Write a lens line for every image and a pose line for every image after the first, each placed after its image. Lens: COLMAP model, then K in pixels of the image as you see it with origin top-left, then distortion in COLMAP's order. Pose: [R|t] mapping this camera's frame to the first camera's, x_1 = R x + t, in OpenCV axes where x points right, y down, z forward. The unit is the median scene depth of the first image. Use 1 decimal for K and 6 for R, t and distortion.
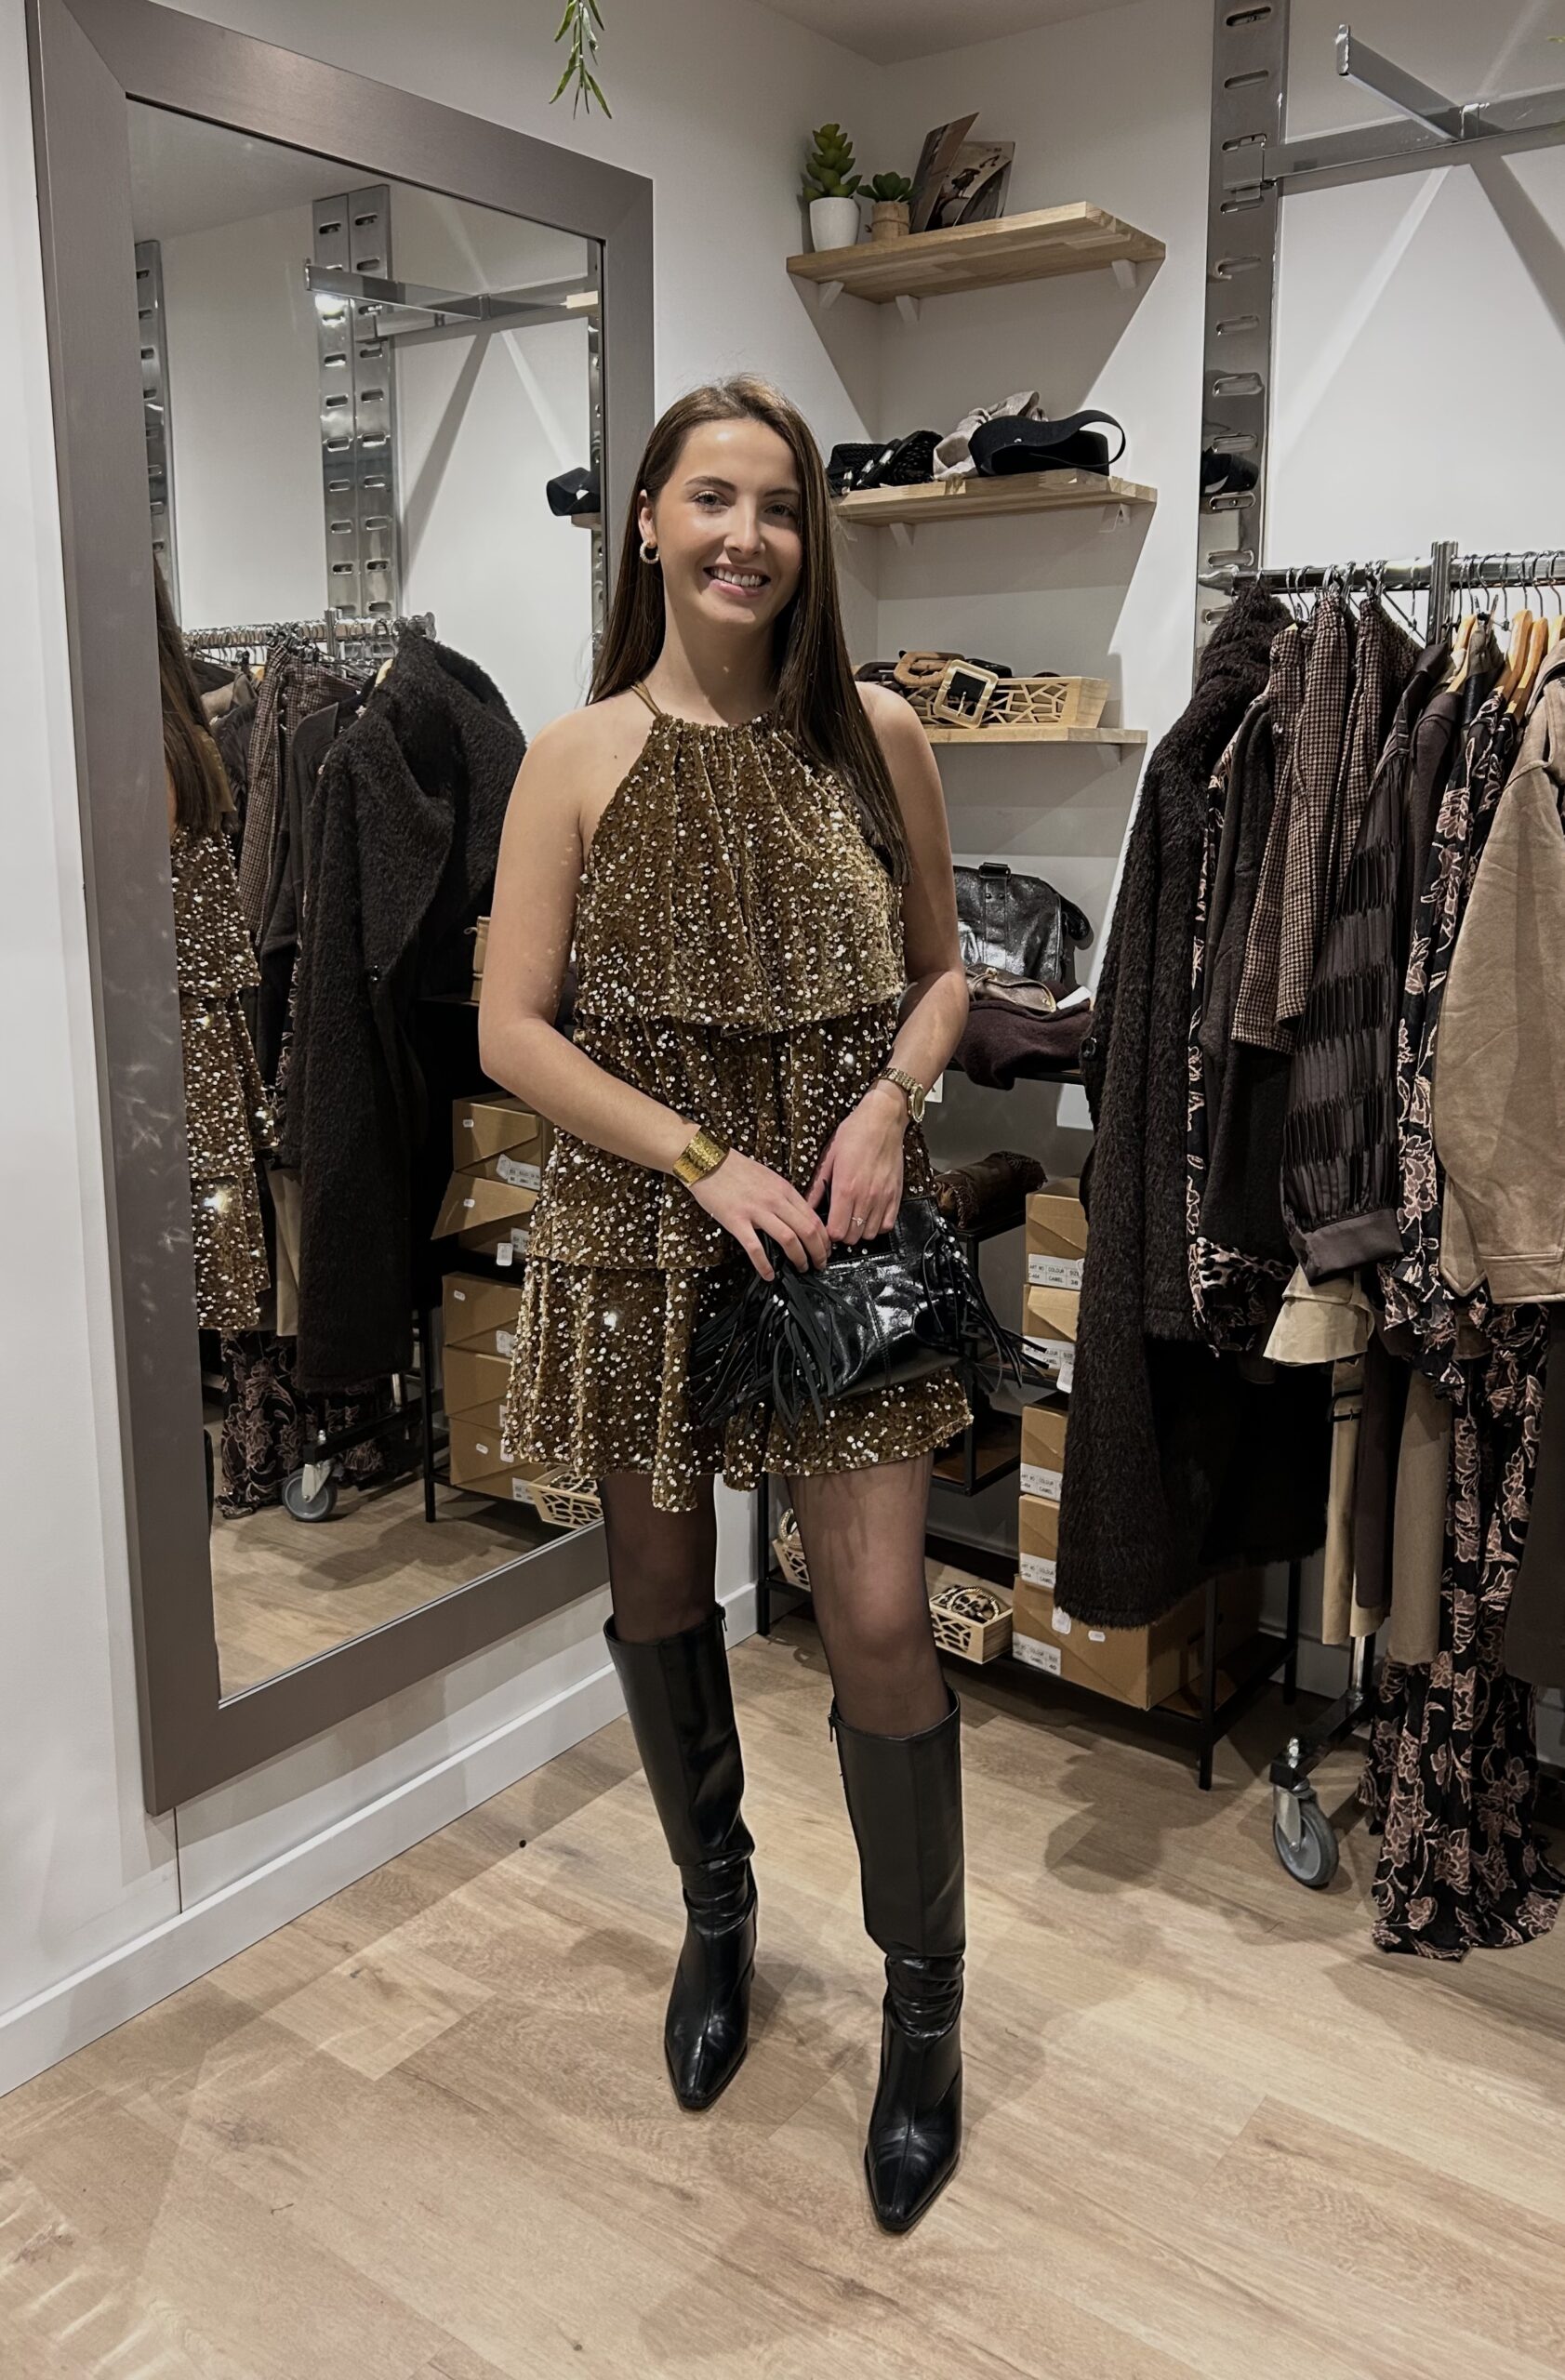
lens RADIAL K [[1947.5, 0, 790.4], [0, 1947.5, 1099.1], [0, 0, 1]] dist [0.031197, -0.031055]
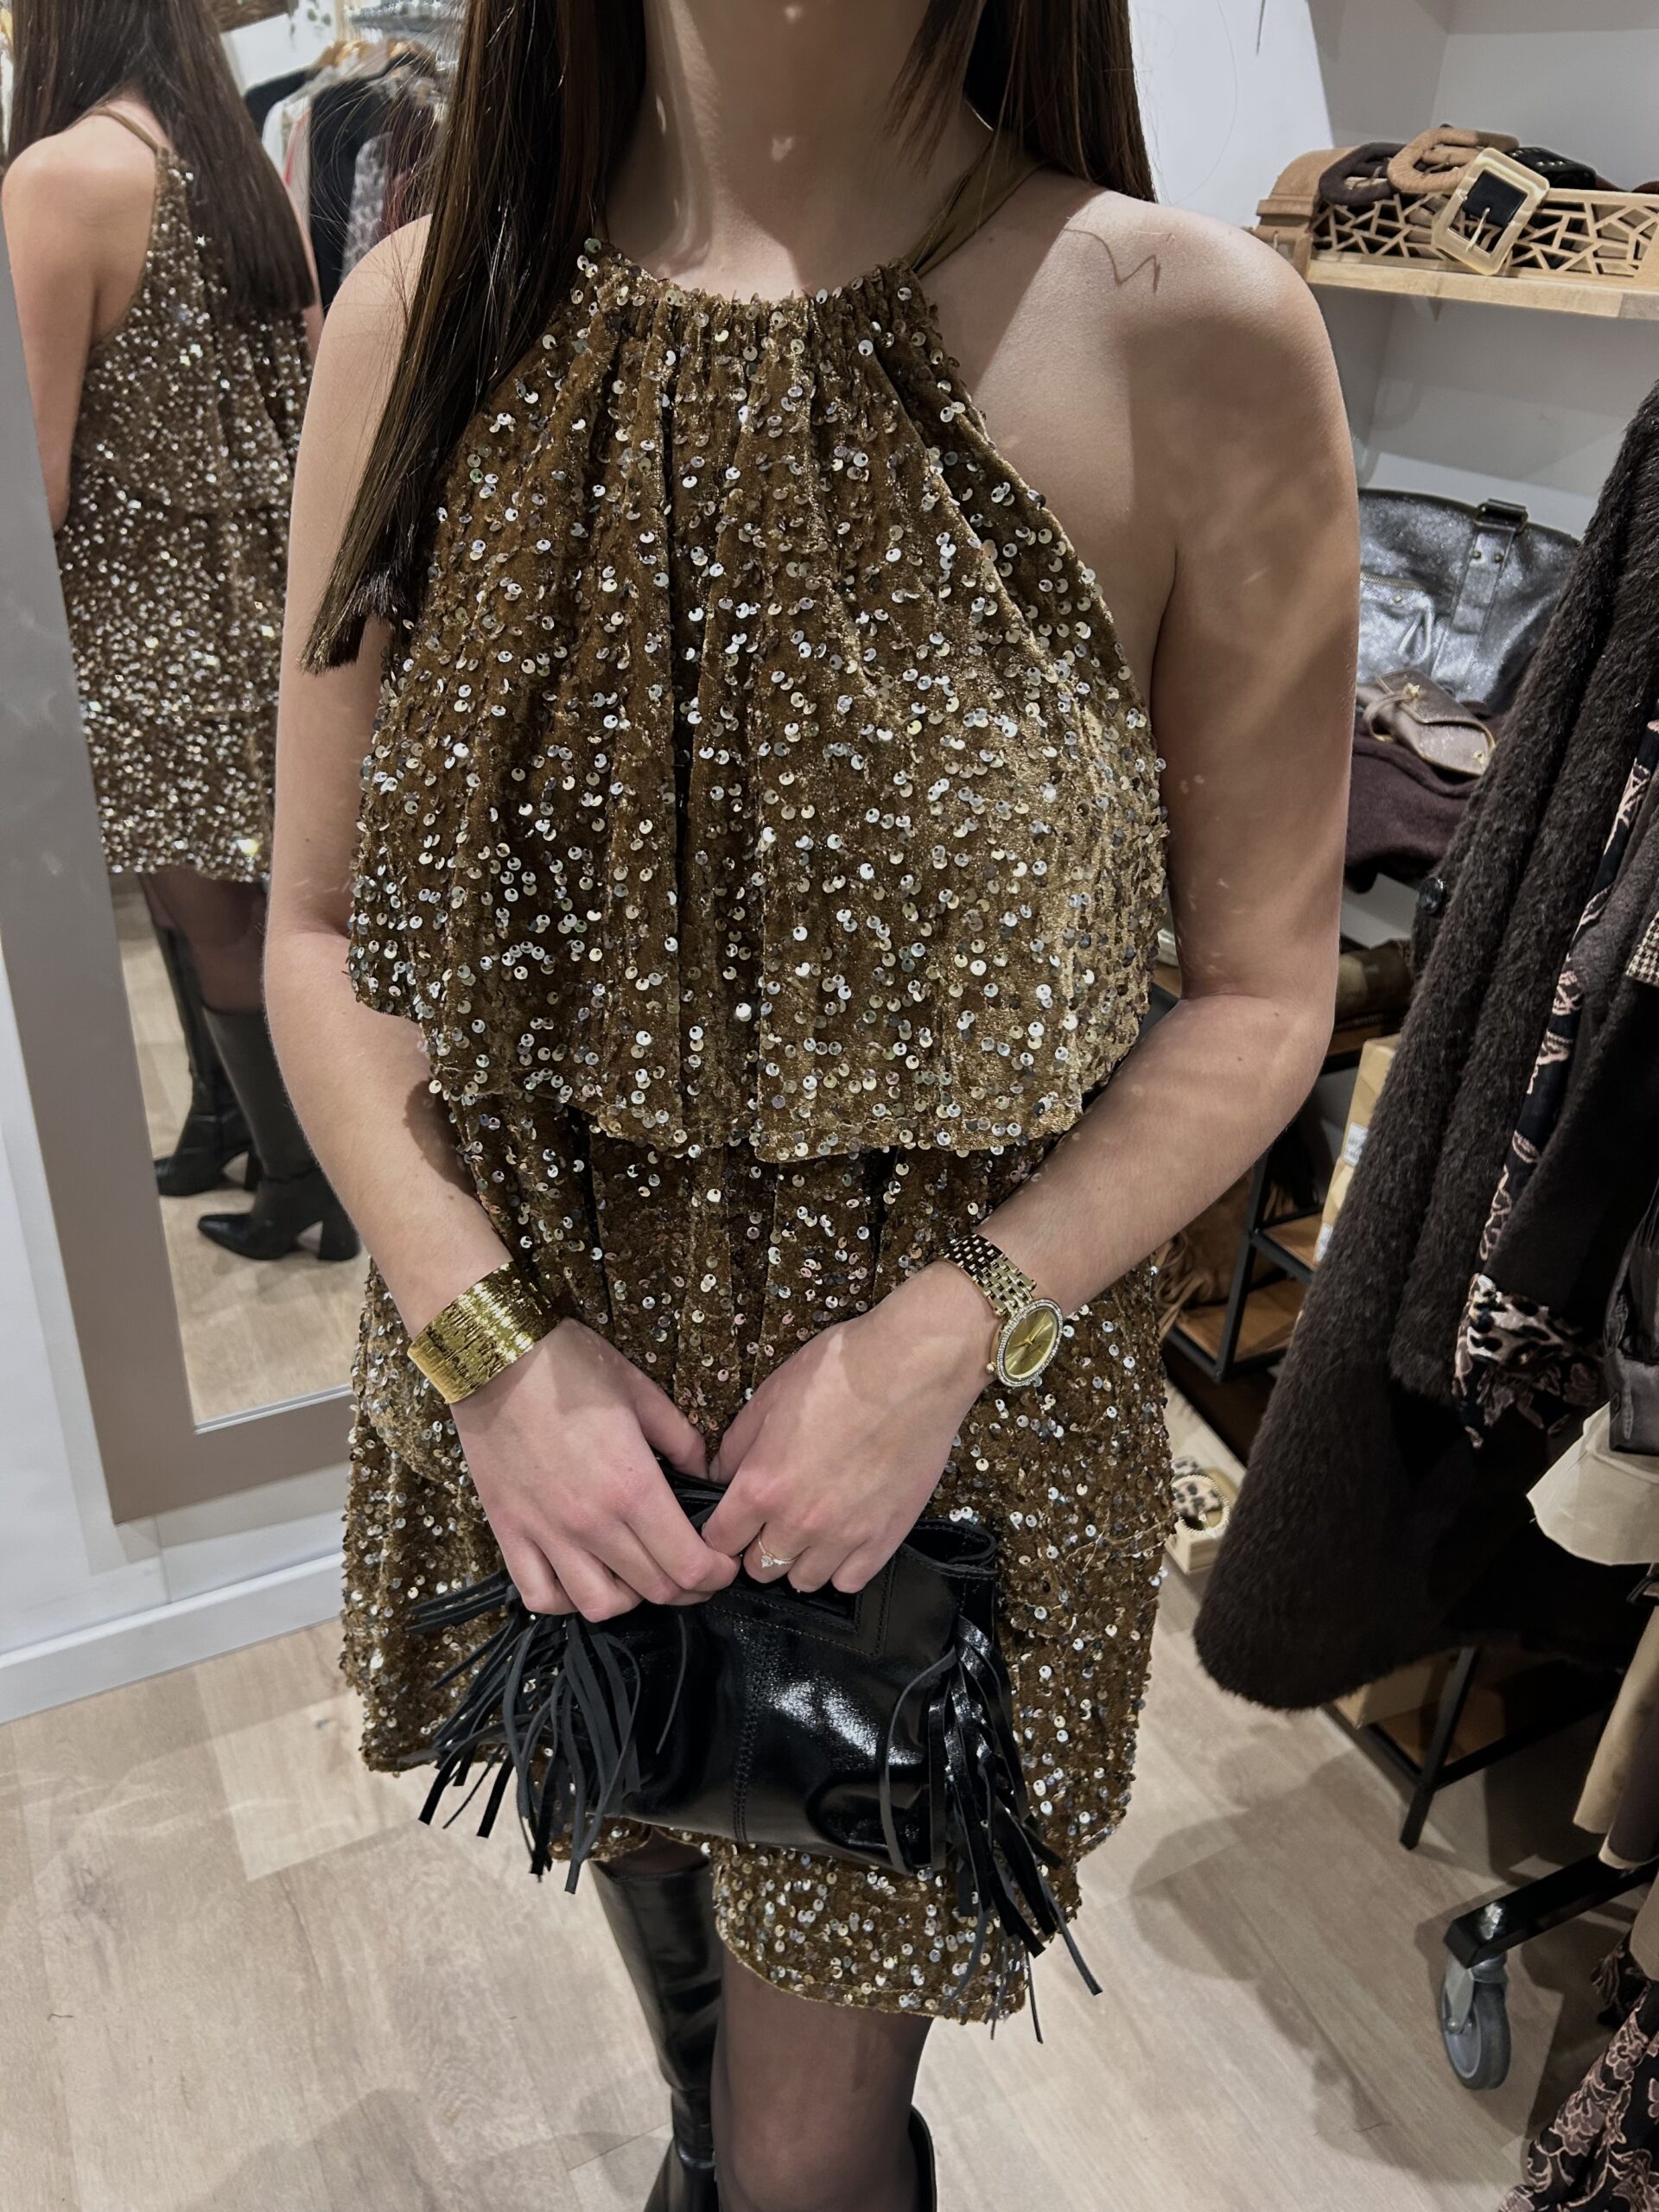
lens RADIAL K [[1680.9, 0, 823.7], [0, 1680.9, 1097.2], [0, 0, 1]] dist [0.033115, -0.044184]
pose [[0.899658, 0.253980, -0.355119, 0.175957], [-0.131110, 0.933005, 0.335129, -0.111433], [0.416444, -0.254942, 0.872685, 0.428603]]
